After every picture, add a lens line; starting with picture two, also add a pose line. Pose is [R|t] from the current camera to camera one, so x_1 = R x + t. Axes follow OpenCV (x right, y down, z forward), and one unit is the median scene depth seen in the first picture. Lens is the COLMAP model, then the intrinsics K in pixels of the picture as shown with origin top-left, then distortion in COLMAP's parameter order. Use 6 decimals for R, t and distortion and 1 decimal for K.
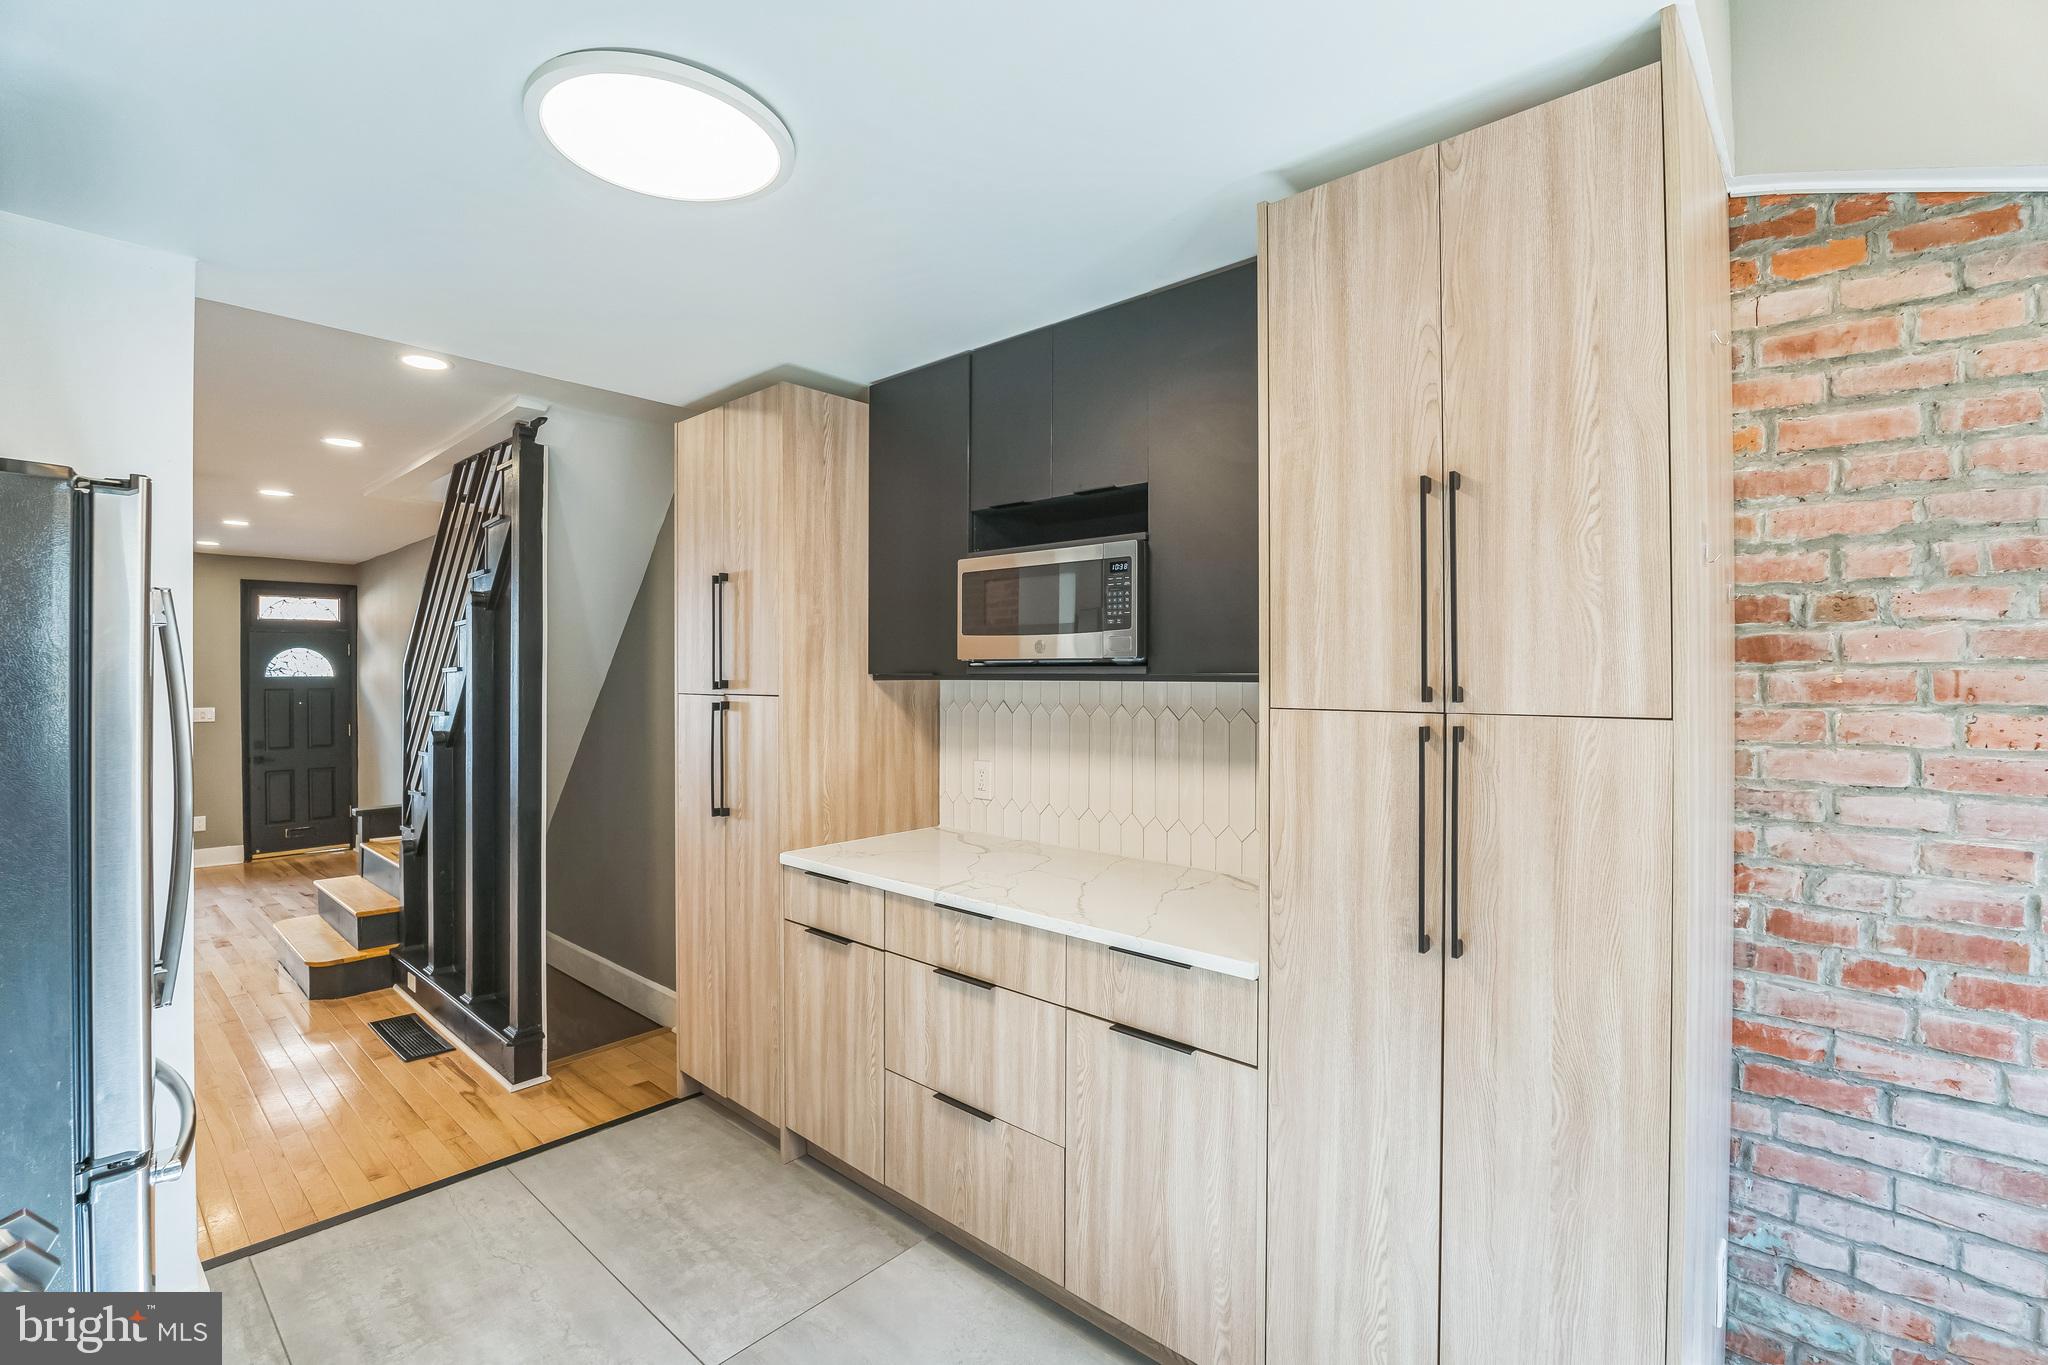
lens RADIAL K [[940.1, 0, 1020.1], [0, 940.1, 667.1], [0, 0, 1]] dist [-0.025628, 0.000101]
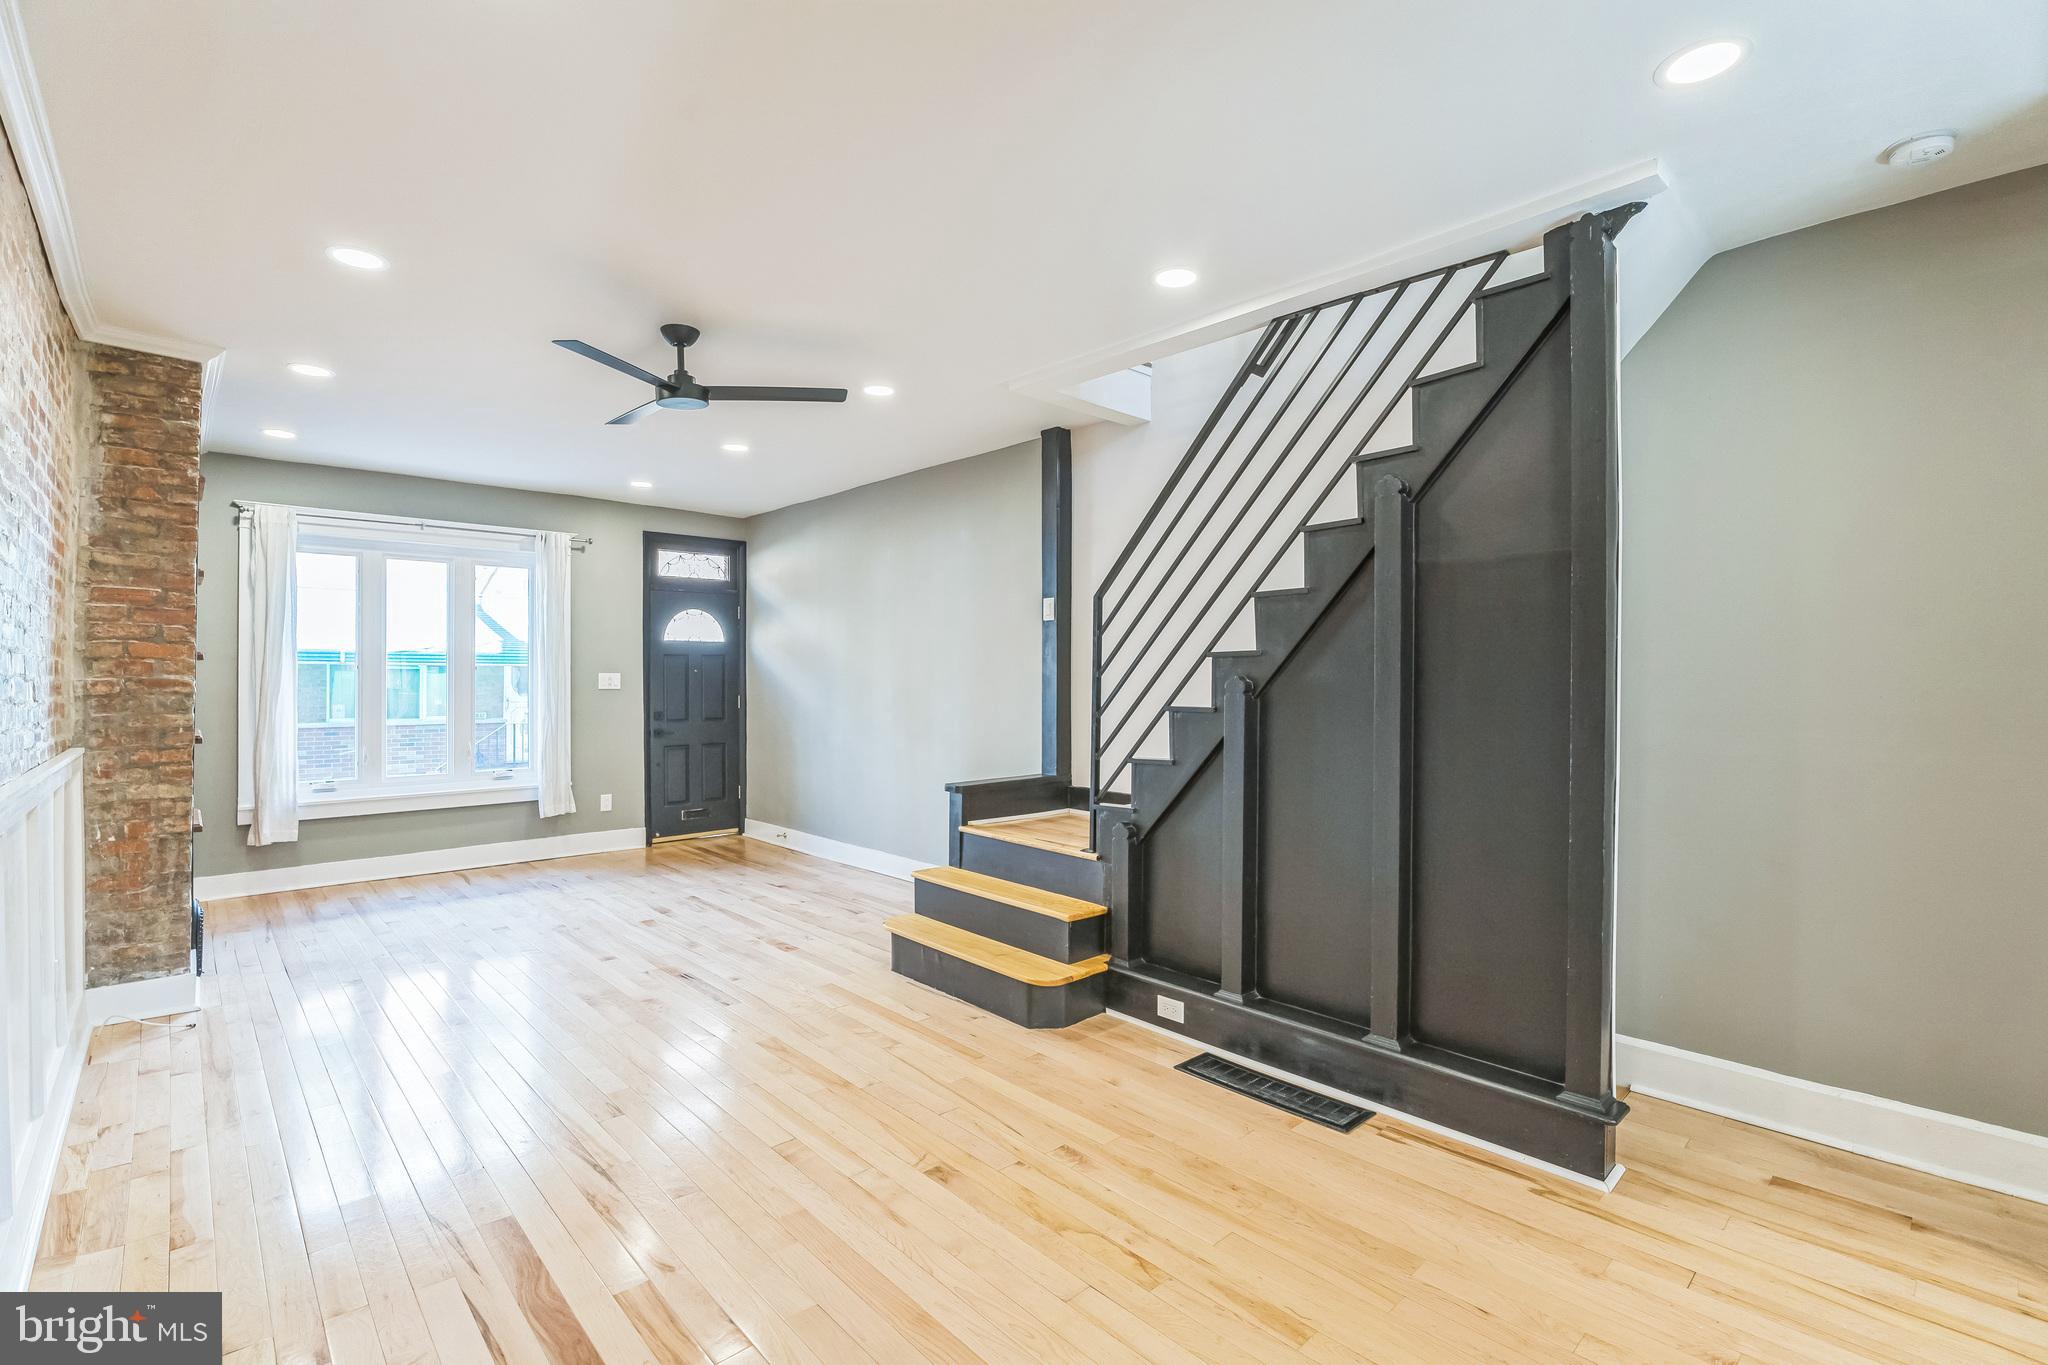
lens RADIAL K [[935.5, 0, 998.1], [0, 935.5, 678.1], [0, 0, 1]] dist [-0.027186, 0.000128]
pose [[0.995150, 0.006902, -0.098123, -1.195837], [-0.005939, 0.999931, 0.010102, 0.105234], [0.098186, -0.009471, 0.995123, 0.385970]]
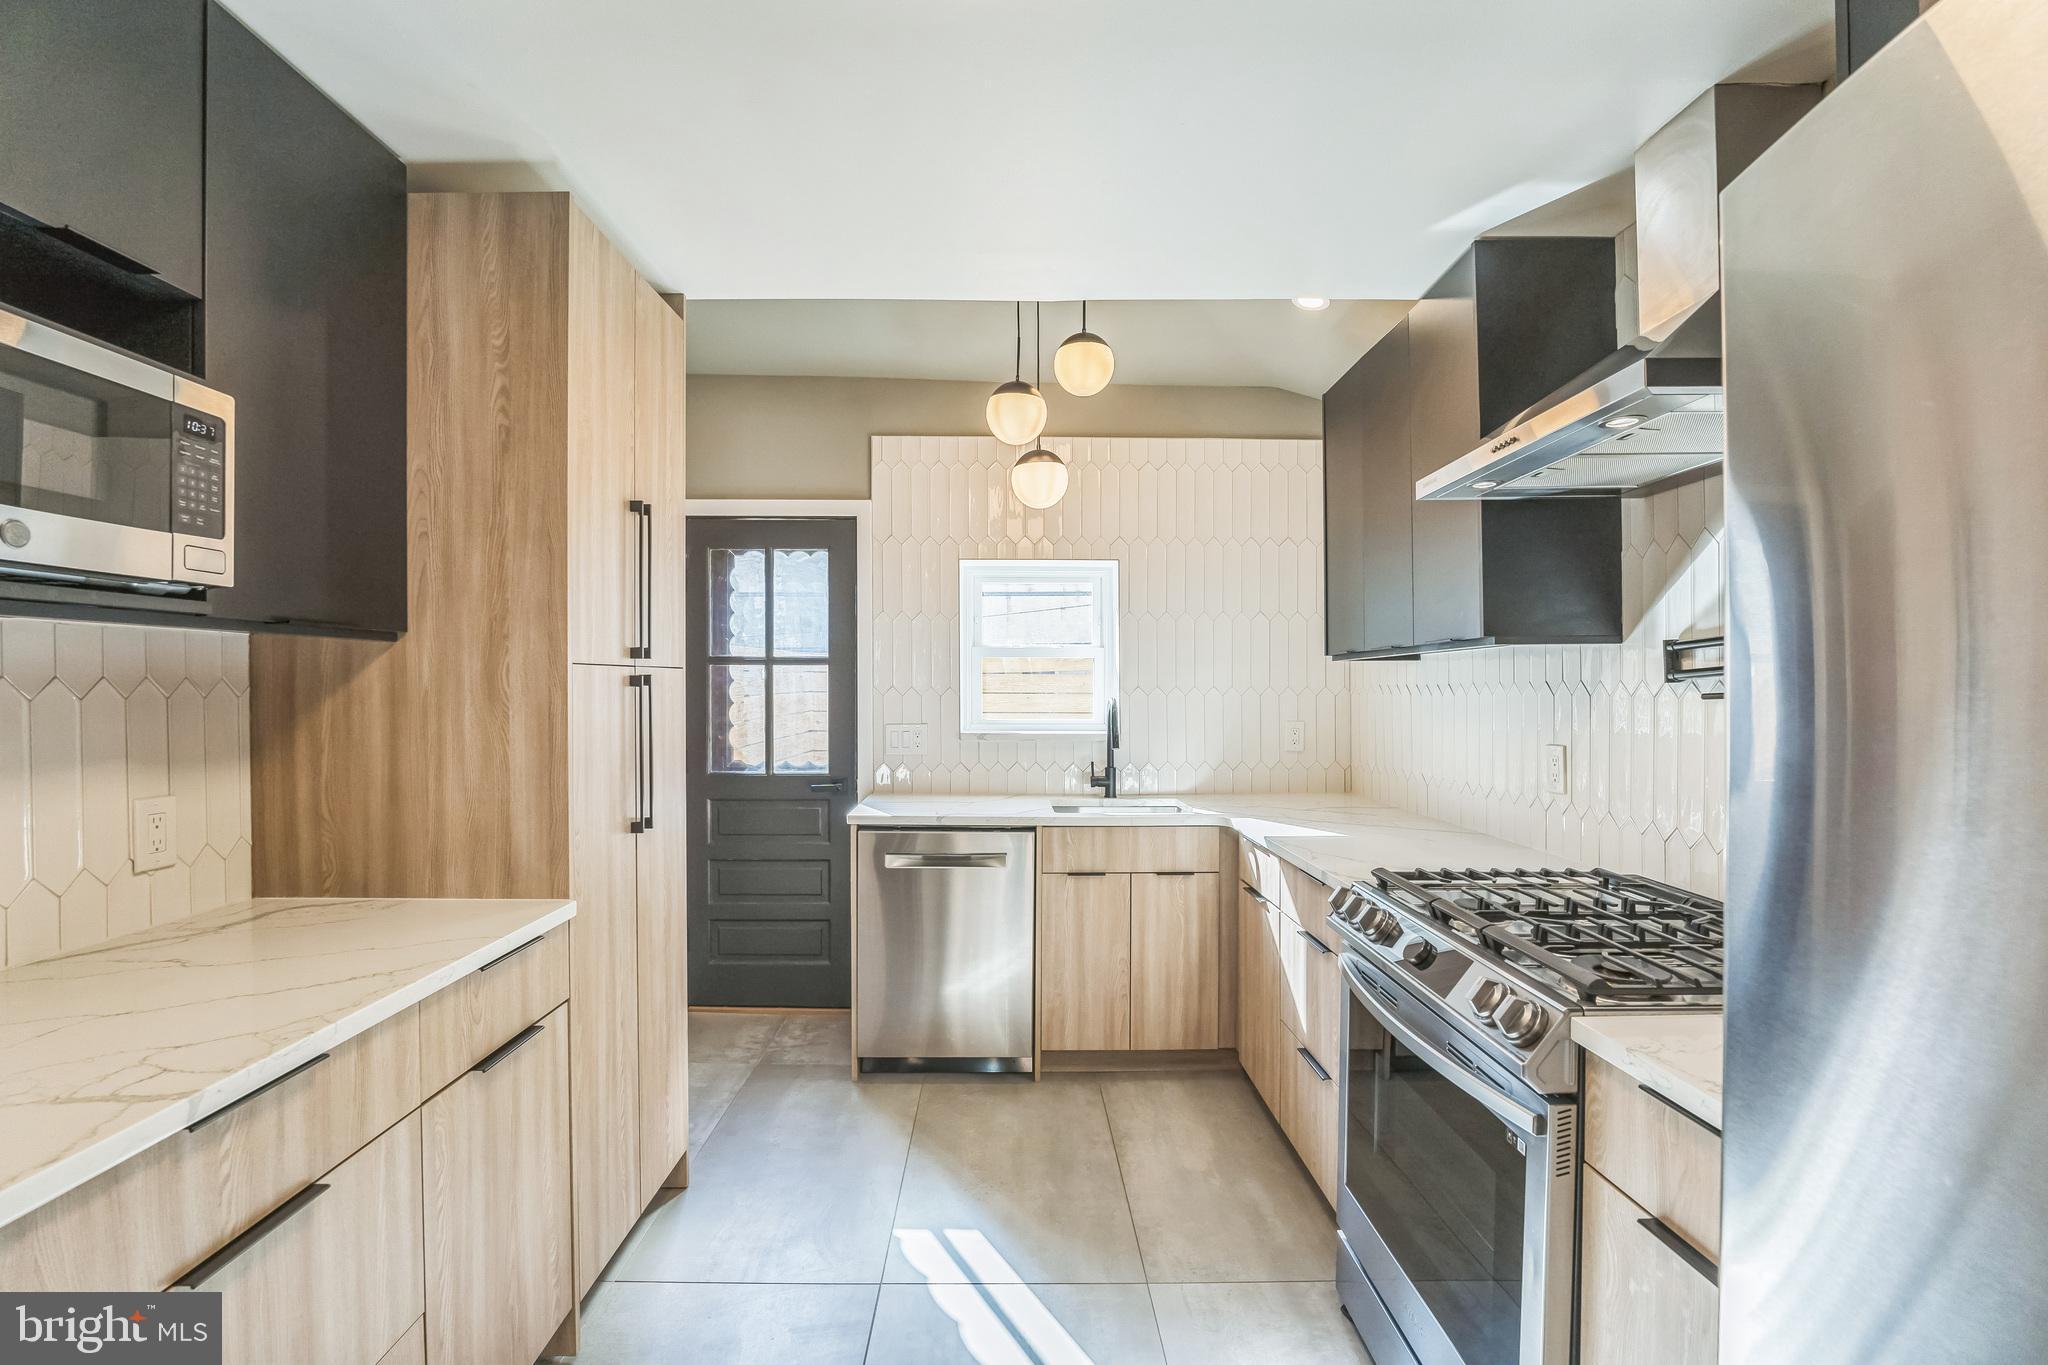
lens RADIAL K [[909.0, 0, 1006.8], [0, 909.0, 681.9], [0, 0, 1]] dist [-0.025208, 0.000738]
pose [[-0.678269, 0.000777, 0.734813, -0.508769], [-0.004160, 0.999979, -0.004898, 0.040704], [-0.734802, -0.006379, -0.678252, 0.802501]]
